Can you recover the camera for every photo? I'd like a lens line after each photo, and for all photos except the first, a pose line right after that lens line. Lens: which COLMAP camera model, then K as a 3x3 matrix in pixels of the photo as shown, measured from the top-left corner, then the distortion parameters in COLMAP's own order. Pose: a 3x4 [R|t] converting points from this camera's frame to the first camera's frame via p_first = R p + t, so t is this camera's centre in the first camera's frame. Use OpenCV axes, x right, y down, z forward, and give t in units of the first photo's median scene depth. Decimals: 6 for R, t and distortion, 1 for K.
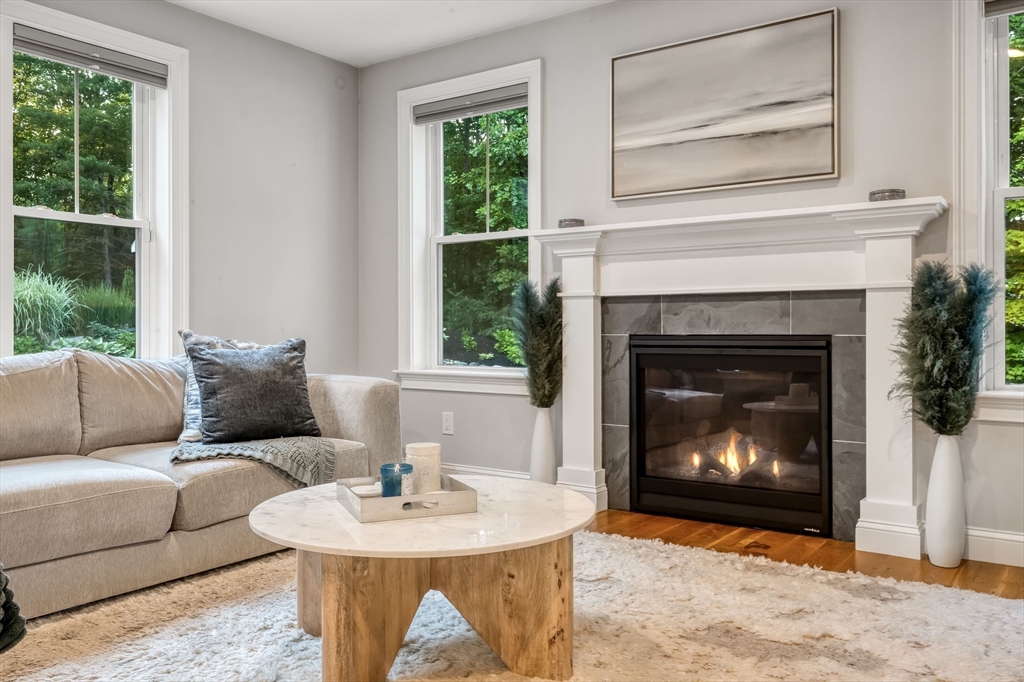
lens RADIAL K [[824.9, 0, 515.4], [0, 824.9, 318.2], [0, 0, 1]] dist [-0.003160, 0.022500]
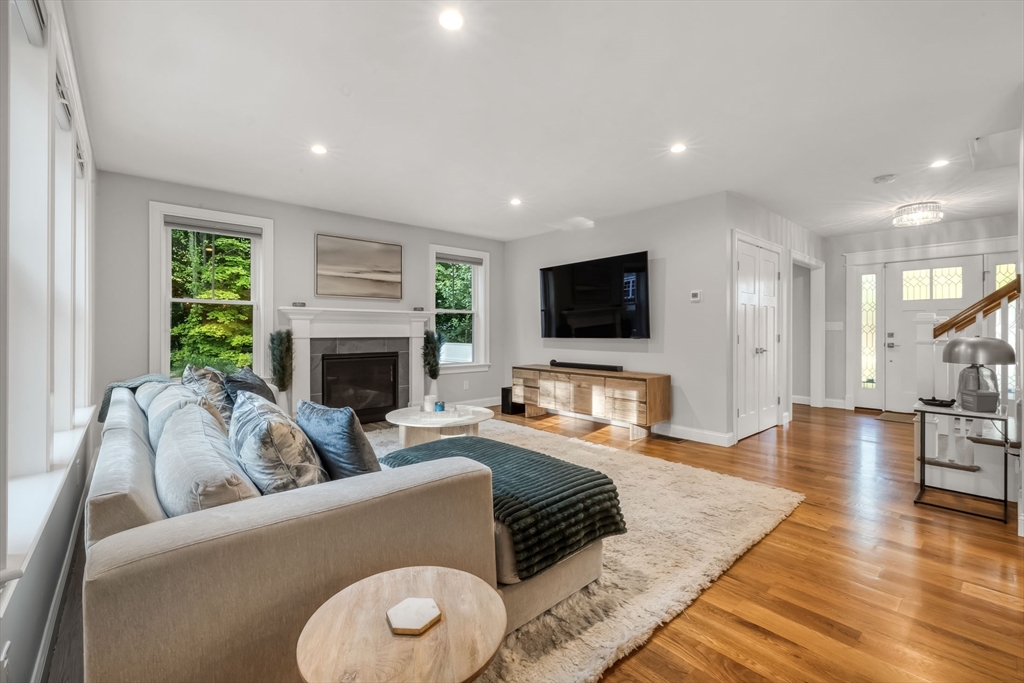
lens RADIAL K [[437.1, 0, 507.7], [0, 437.1, 334.4], [0, 0, 1]] dist [0.007464, 0.000061]
pose [[0.237253, -0.005198, 0.971434, -1.050000], [-0.014616, 0.999853, 0.008920, -0.061634], [-0.971338, -0.016315, 0.237142, 0.220311]]
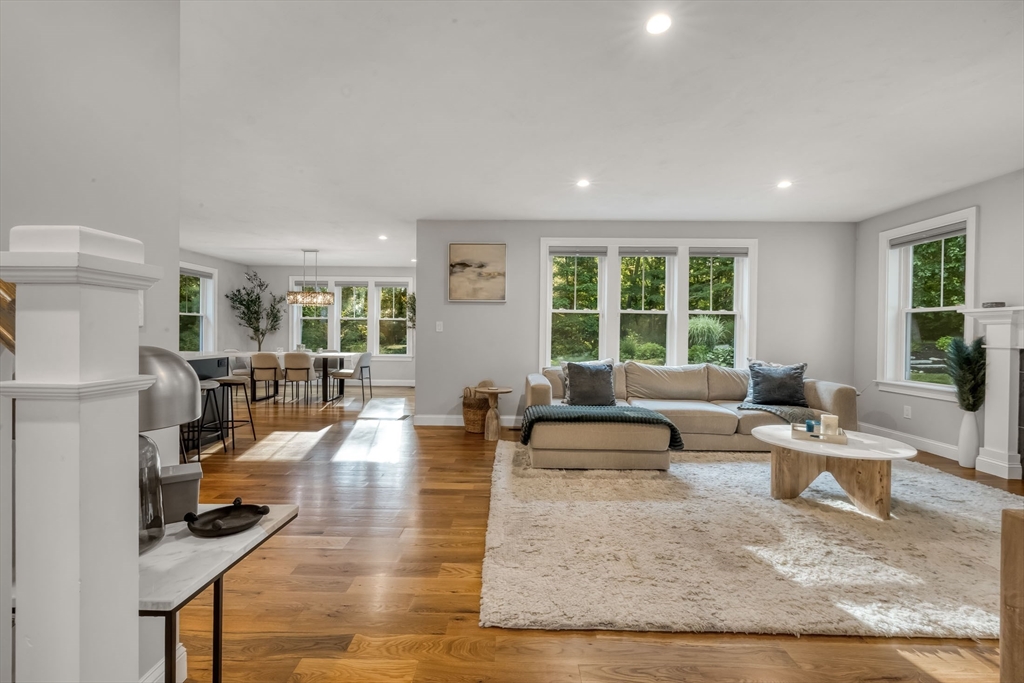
lens RADIAL K [[437.1, 0, 503.1], [0, 437.1, 340.5], [0, 0, 1]] dist [0.007464, 0.000061]
pose [[0.557253, 0.018378, -0.830139, 0.293840], [-0.001952, 0.999781, 0.020823, -0.066110], [0.830340, -0.009984, 0.557167, -0.375850]]
